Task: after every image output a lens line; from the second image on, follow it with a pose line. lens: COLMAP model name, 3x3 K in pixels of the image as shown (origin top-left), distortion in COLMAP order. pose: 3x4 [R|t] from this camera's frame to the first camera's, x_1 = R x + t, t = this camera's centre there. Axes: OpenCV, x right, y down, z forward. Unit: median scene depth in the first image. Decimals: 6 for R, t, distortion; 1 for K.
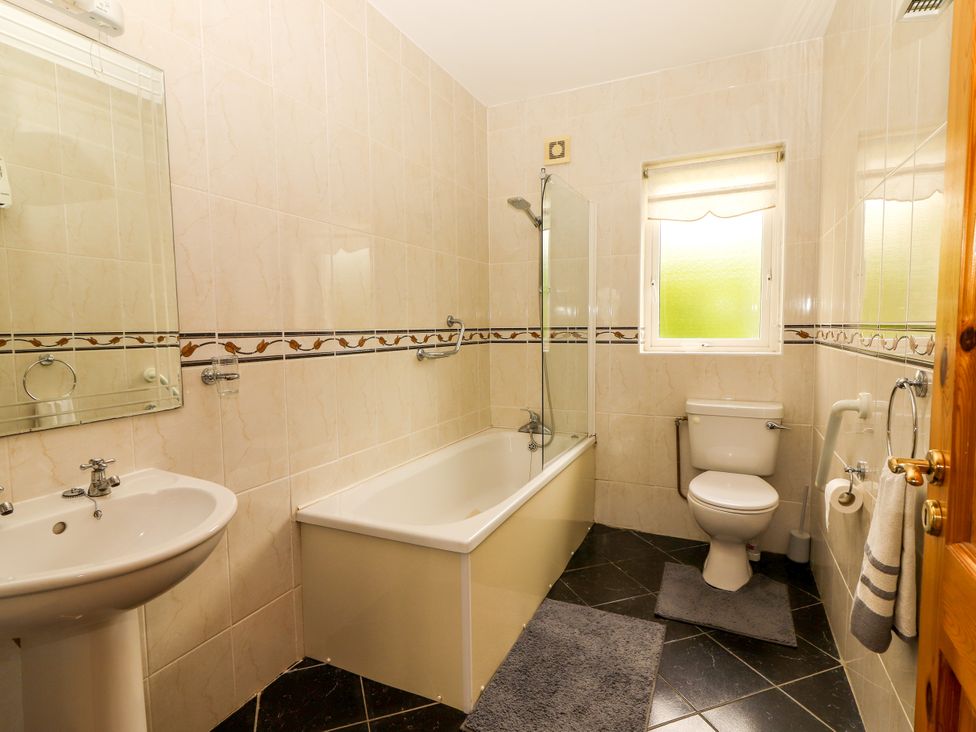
lens RADIAL K [[521.7, 0, 487.0], [0, 521.7, 363.0], [0, 0, 1]] dist [0.002224, -0.000031]
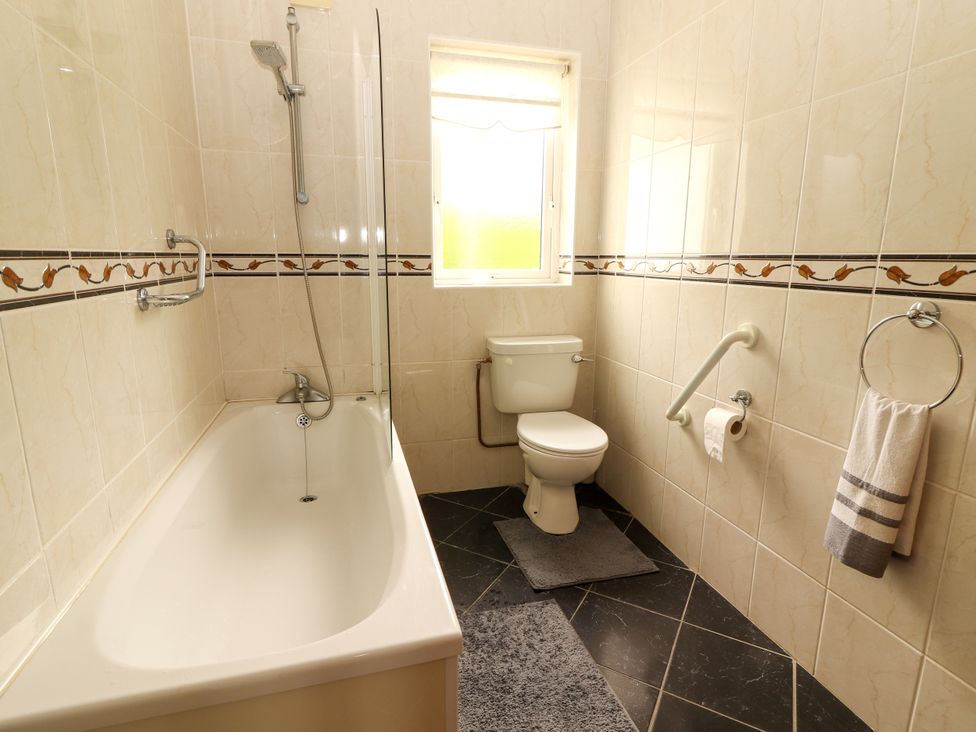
lens RADIAL K [[521.7, 0, 487.7], [0, 521.7, 366.4], [0, 0, 1]] dist [0.002224, -0.000031]
pose [[0.762535, -0.118005, 0.636093, -0.190452], [0.030790, 0.988729, 0.146513, -0.014601], [-0.646214, -0.092136, 0.757574, 0.322611]]
